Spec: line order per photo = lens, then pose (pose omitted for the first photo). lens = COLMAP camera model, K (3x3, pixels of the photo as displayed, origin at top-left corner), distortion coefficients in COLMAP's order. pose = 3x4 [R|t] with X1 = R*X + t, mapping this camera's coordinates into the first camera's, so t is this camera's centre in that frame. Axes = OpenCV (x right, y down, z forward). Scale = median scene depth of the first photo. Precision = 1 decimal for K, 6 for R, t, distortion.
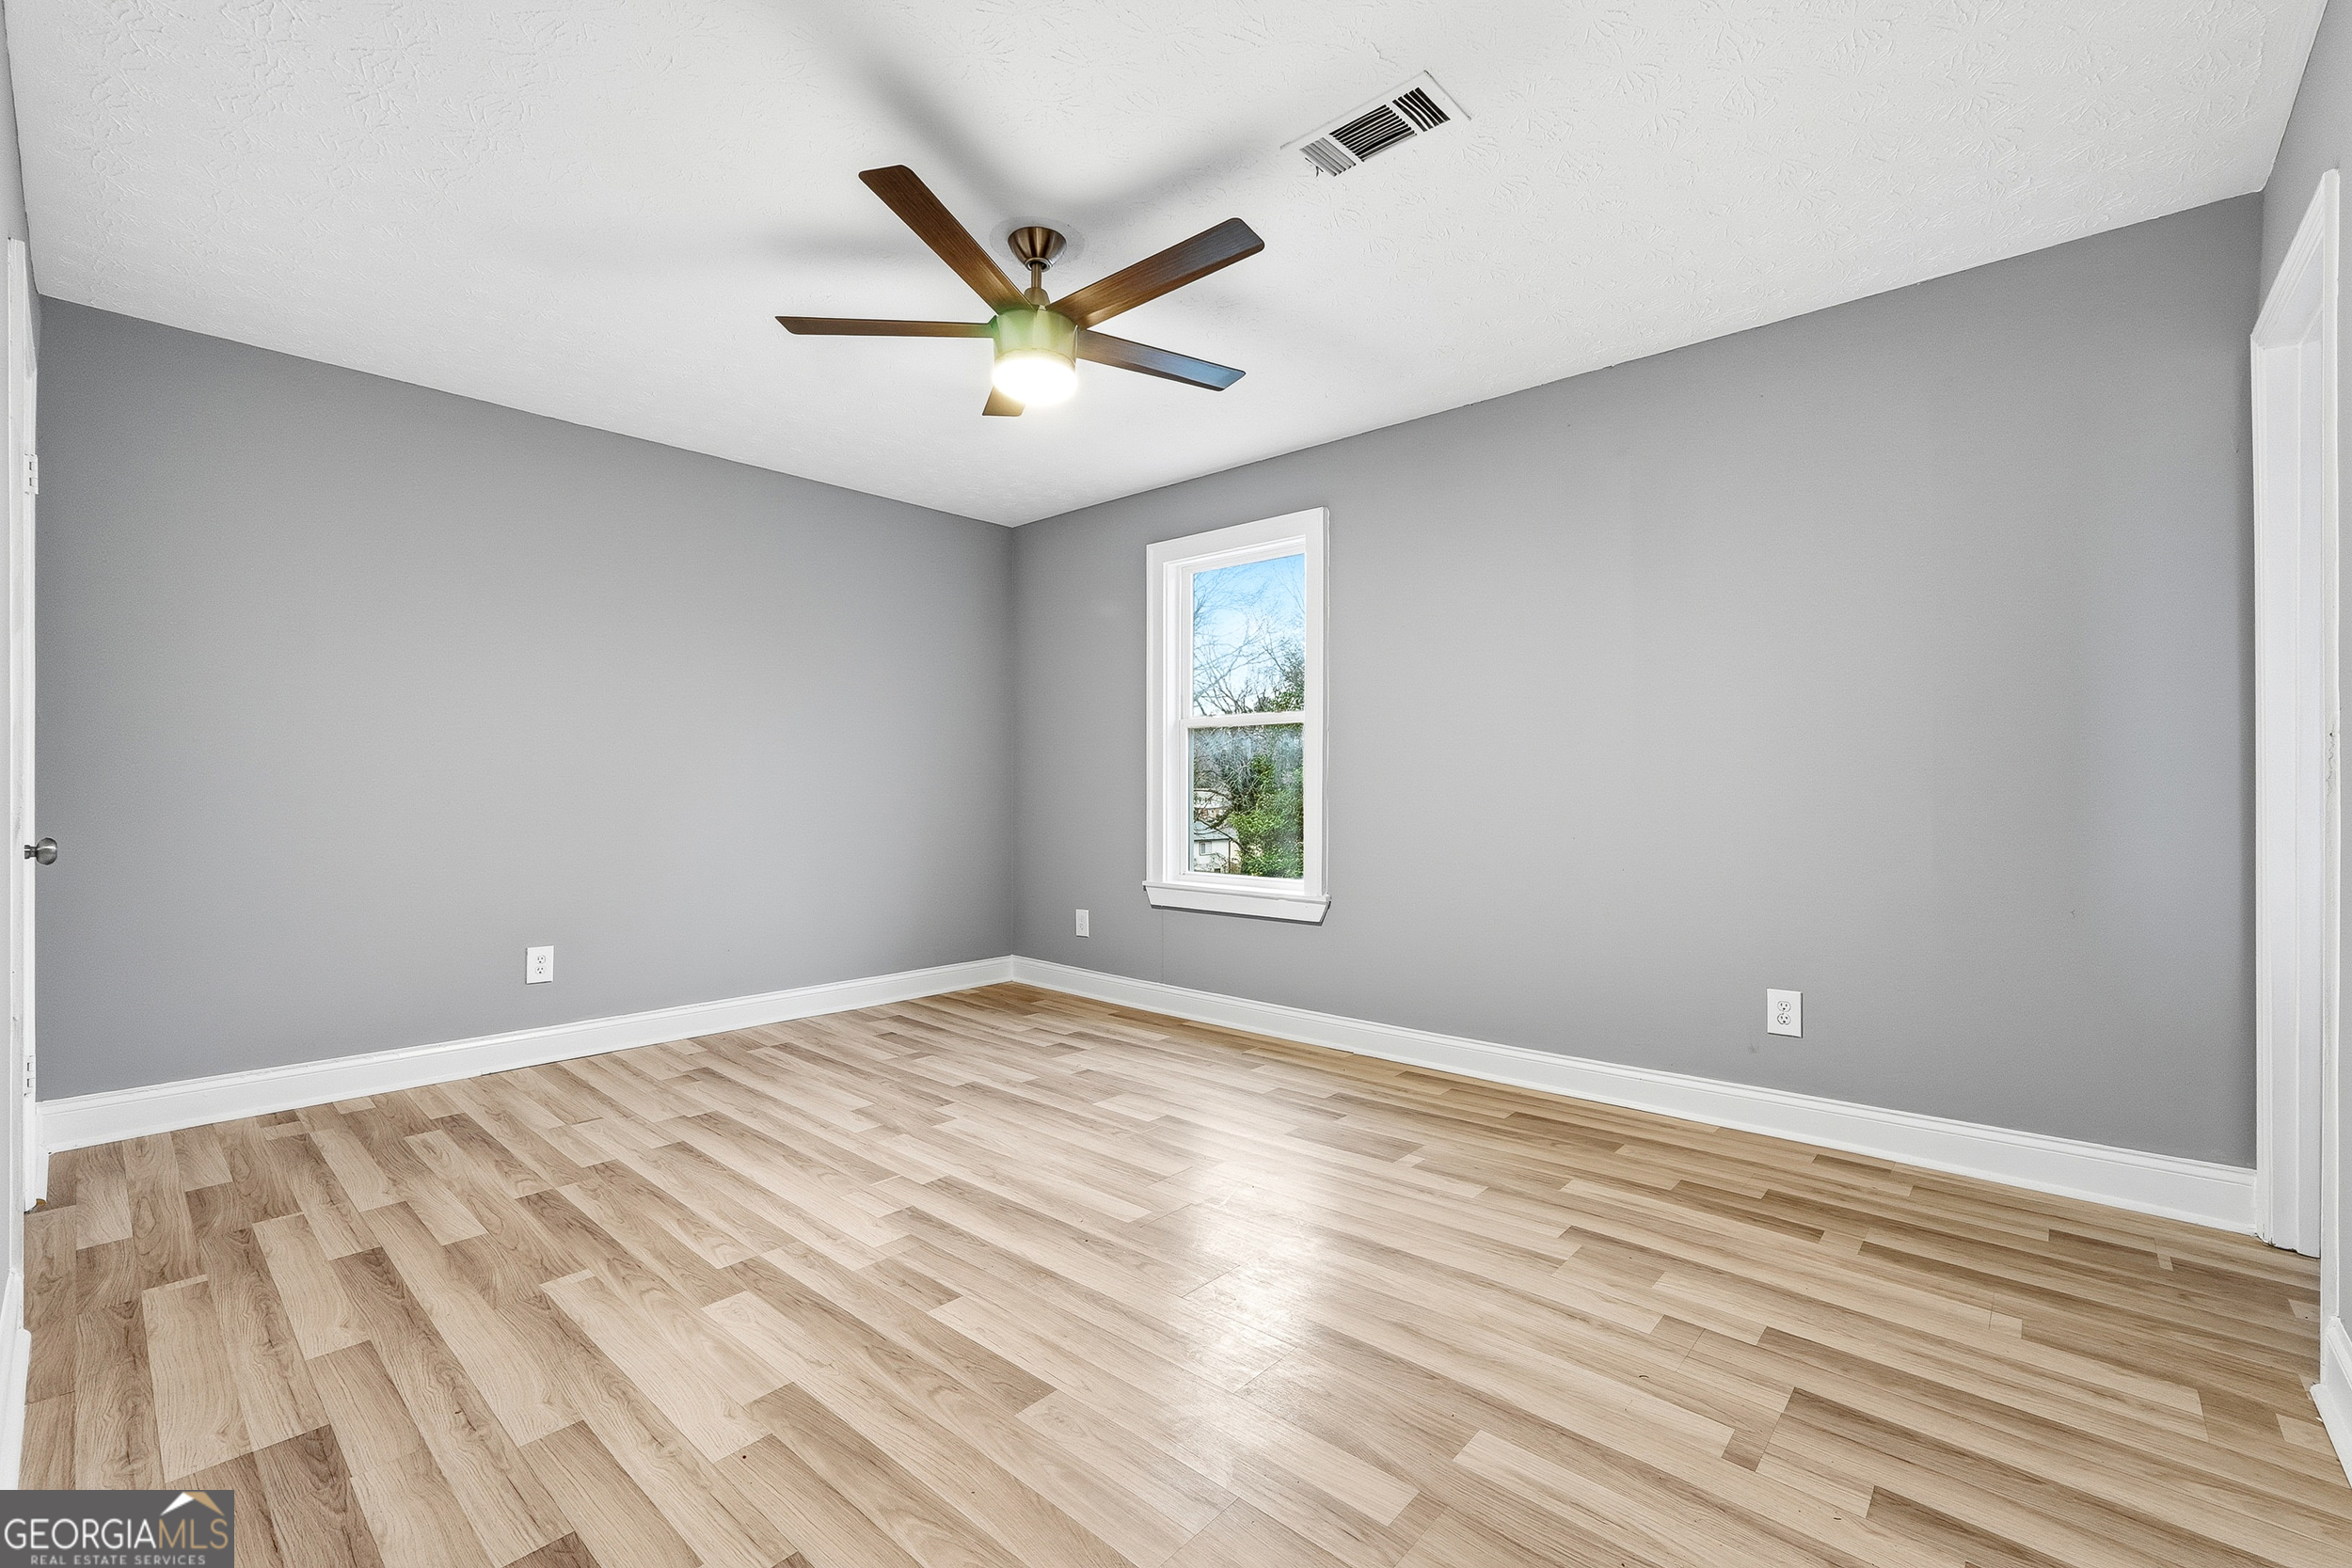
lens RADIAL K [[985.3, 0, 1165.1], [0, 985.3, 774.0], [0, 0, 1]] dist [-0.022332, 0.007057]
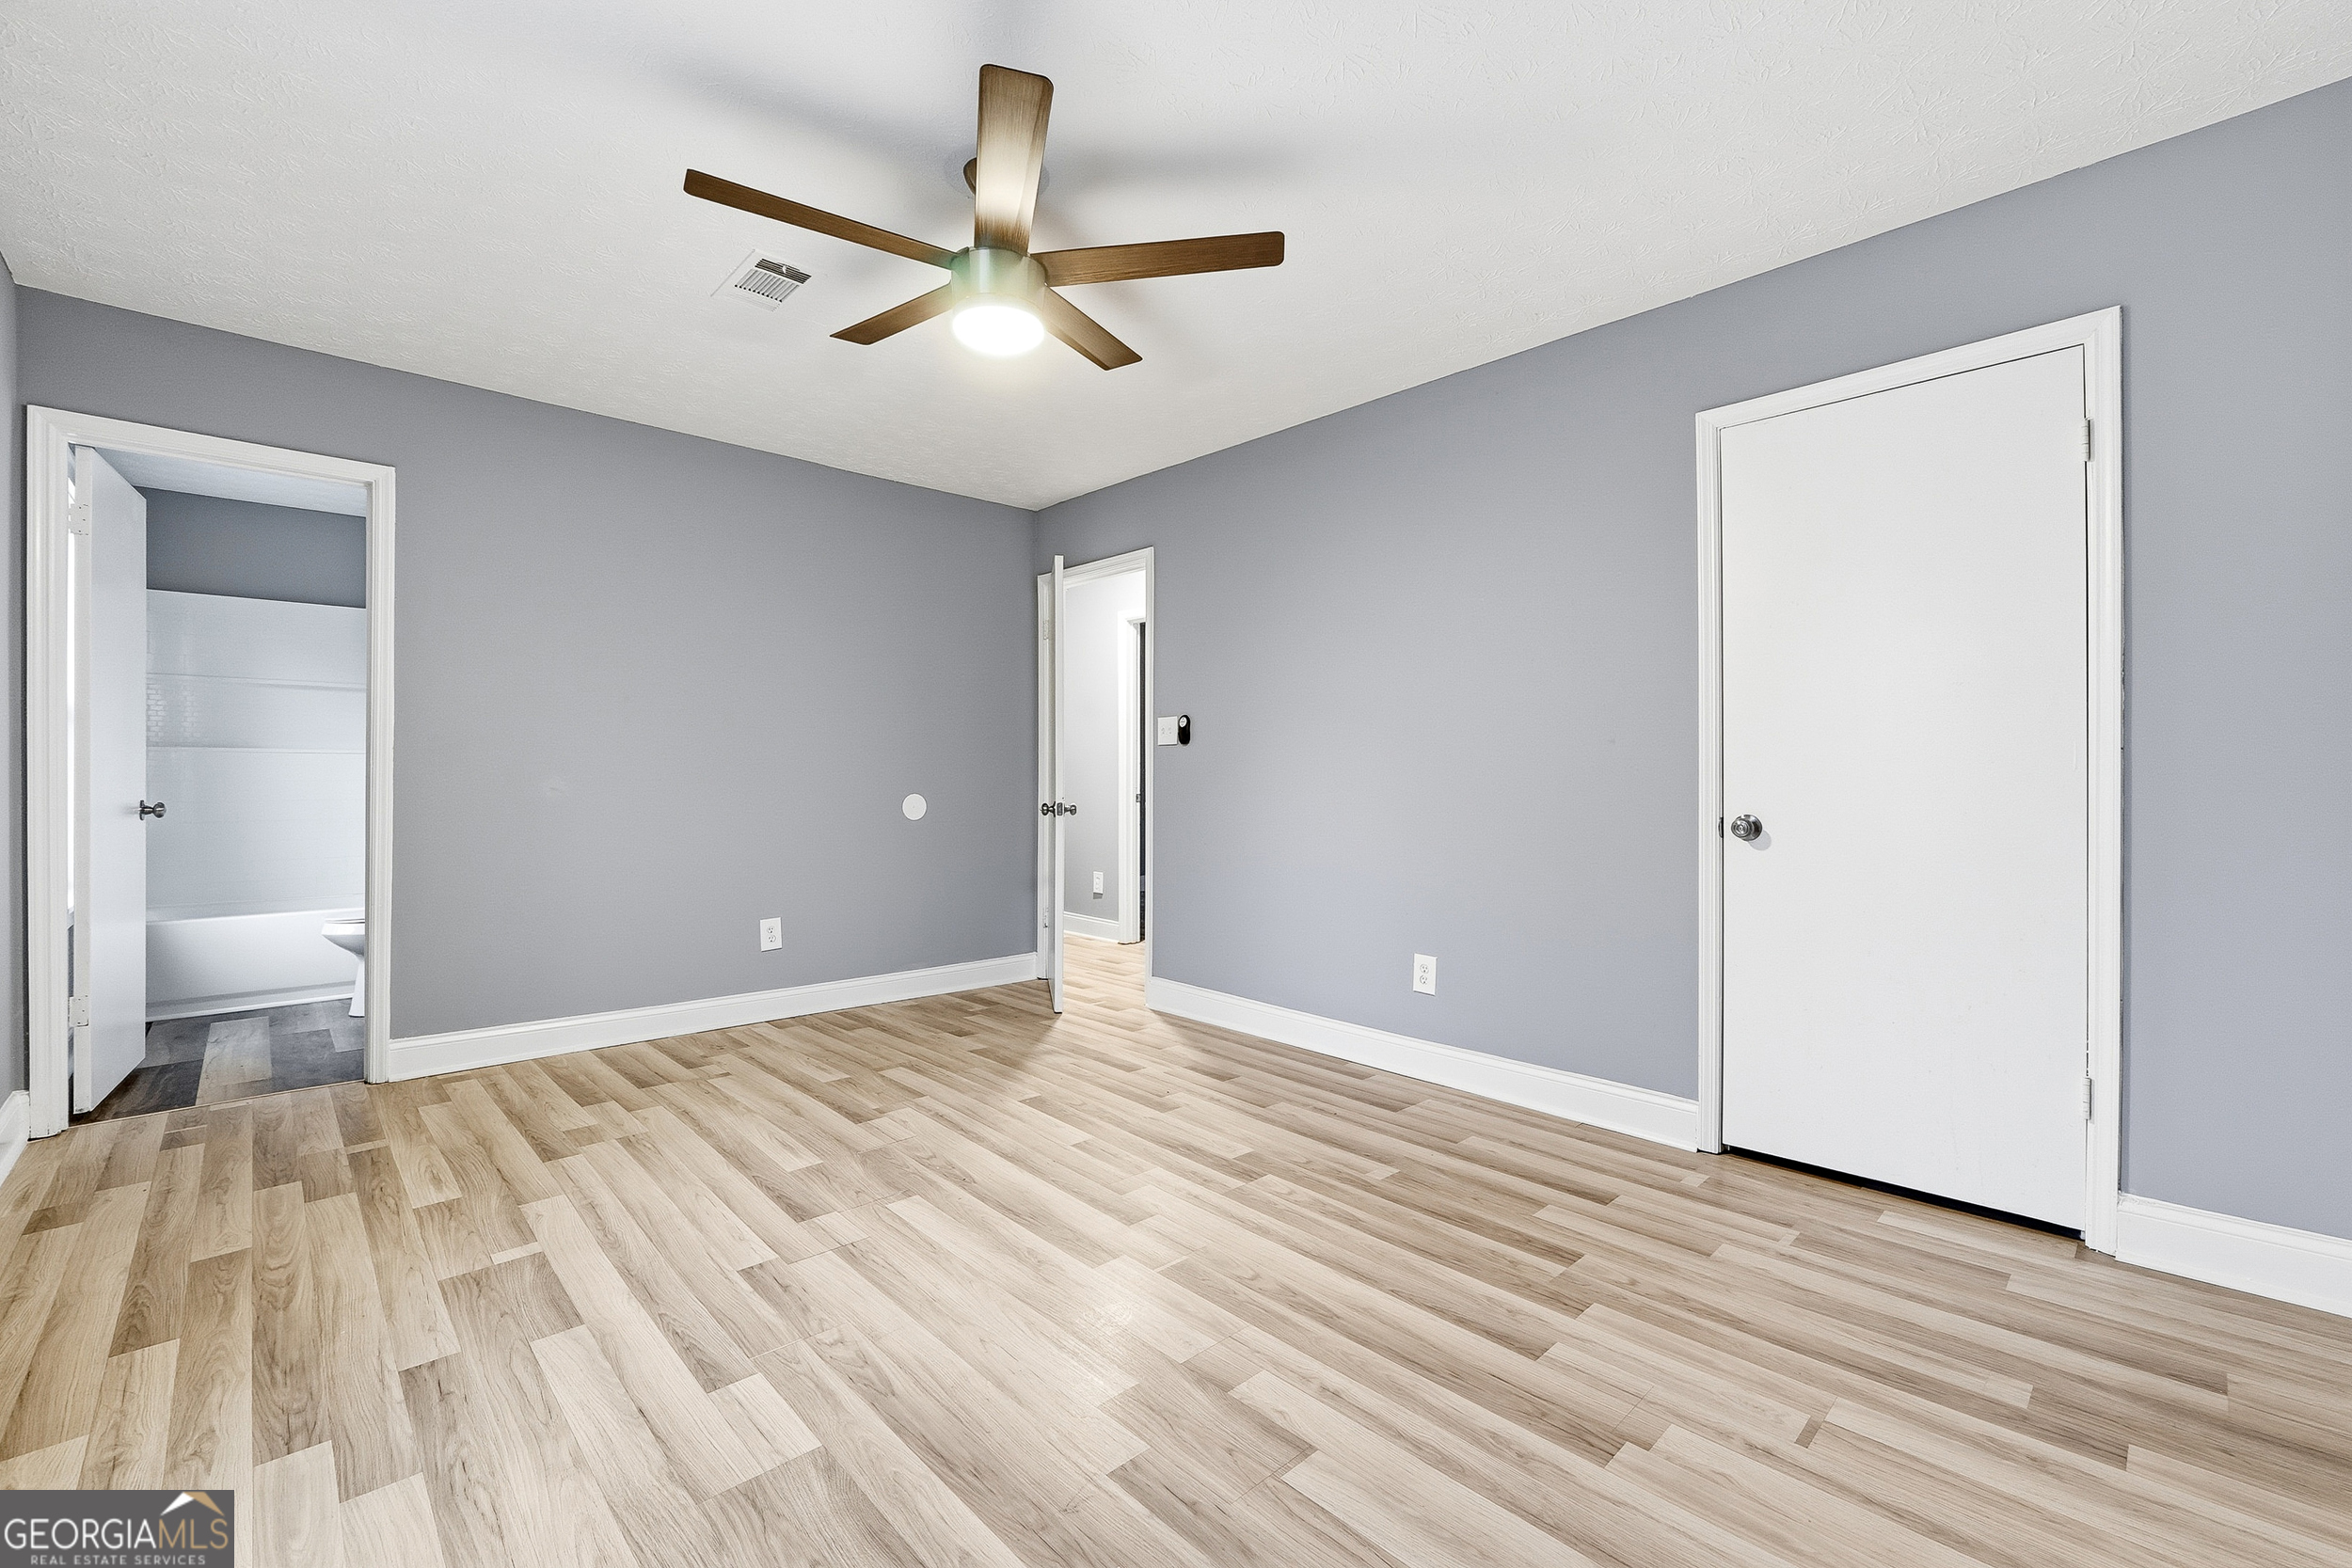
lens RADIAL K [[985.3, 0, 1165.1], [0, 985.3, 774.0], [0, 0, 1]] dist [-0.022332, 0.007057]
pose [[-0.996470, -0.004344, 0.083834, -0.366913], [-0.005384, 0.999911, -0.012183, 0.019389], [-0.083774, -0.012592, -0.996405, 1.922677]]
